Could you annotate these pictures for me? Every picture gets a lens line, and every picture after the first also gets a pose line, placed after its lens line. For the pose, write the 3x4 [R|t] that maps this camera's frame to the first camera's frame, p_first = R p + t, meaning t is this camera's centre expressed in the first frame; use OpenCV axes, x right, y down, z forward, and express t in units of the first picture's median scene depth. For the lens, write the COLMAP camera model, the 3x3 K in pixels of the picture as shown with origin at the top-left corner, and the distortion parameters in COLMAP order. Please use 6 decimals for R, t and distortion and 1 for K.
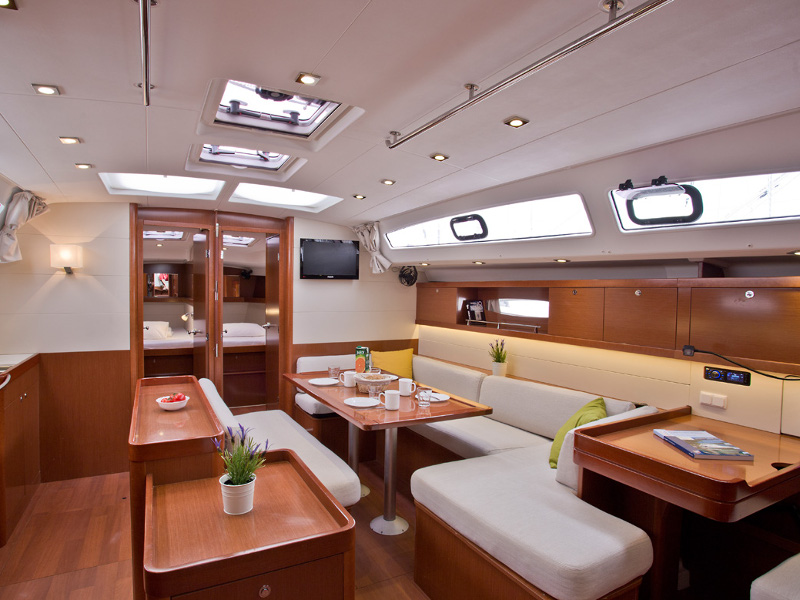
lens RADIAL K [[438.8, 0, 401.4], [0, 438.8, 313.1], [0, 0, 1]] dist [-0.003366, 0.000338]
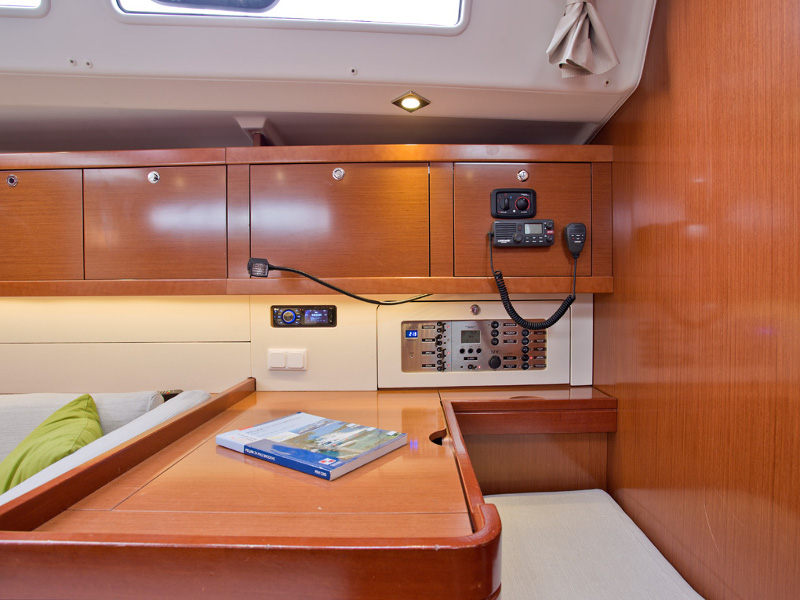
lens RADIAL K [[453.5, 0, 393.5], [0, 453.5, 303.0], [0, 0, 1]] dist [-0.002617, -0.000532]
pose [[0.530018, -0.032211, 0.847374, 0.207549], [0.049813, 0.998735, 0.006807, 0.099181], [-0.846522, 0.038603, 0.530952, 0.432677]]
